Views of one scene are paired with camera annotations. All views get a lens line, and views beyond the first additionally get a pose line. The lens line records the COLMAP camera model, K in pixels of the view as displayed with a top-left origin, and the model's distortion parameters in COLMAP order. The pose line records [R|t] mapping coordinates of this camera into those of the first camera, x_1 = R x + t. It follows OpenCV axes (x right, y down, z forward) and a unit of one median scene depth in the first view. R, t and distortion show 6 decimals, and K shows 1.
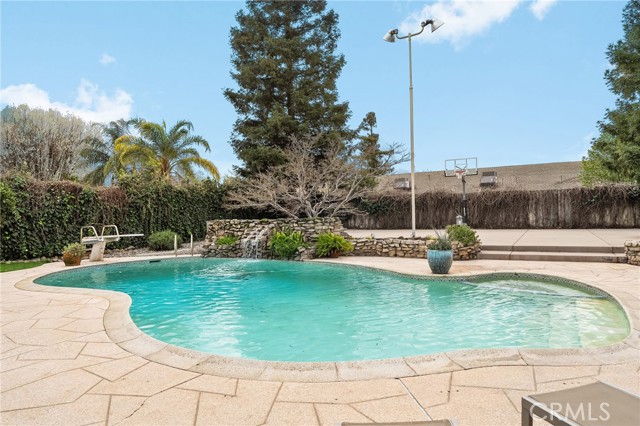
lens RADIAL K [[403.2, 0, 319.0], [0, 403.2, 217.3], [0, 0, 1]] dist [0.007316, 0.003183]
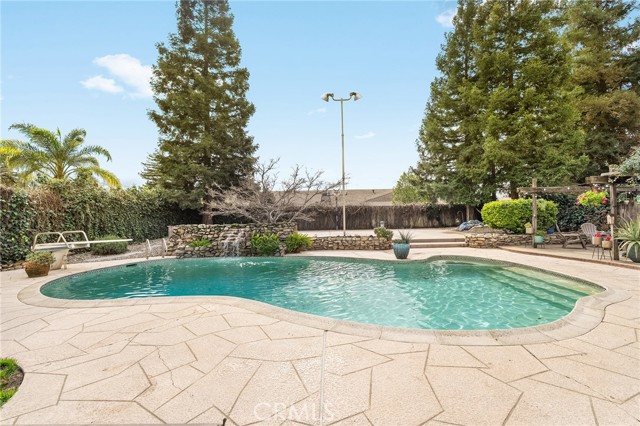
lens RADIAL K [[283.2, 0, 321.5], [0, 283.2, 214.2], [0, 0, 1]] dist [-0.002294, -0.000825]
pose [[0.880879, 0.012032, 0.473189, -0.289807], [0.002030, 0.999572, -0.029197, 0.000509], [-0.473337, 0.026679, 0.880477, 0.115631]]
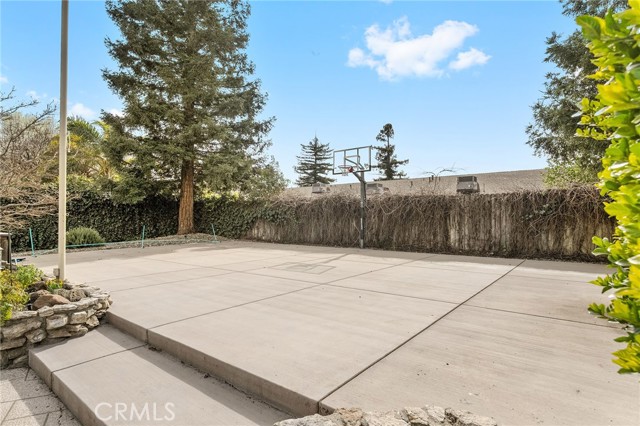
lens RADIAL K [[343.1, 0, 319.5], [0, 343.1, 214.9], [0, 0, 1]] dist [0.003371, -0.000086]
pose [[0.988801, 0.025963, -0.146964, 0.539776], [-0.028644, 0.999459, -0.016158, -0.024863], [0.146465, 0.020187, 0.989010, 0.561088]]
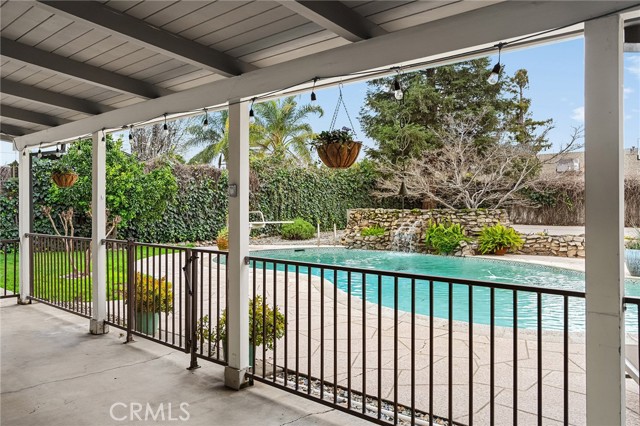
lens RADIAL K [[515.3, 0, 318.0], [0, 515.3, 209.3], [0, 0, 1]] dist [0.007755, 0.003204]
pose [[0.973097, 0.026071, -0.228918, -0.079412], [-0.024324, 0.999649, 0.010453, -0.001578], [0.229110, -0.004603, 0.973390, -0.157839]]
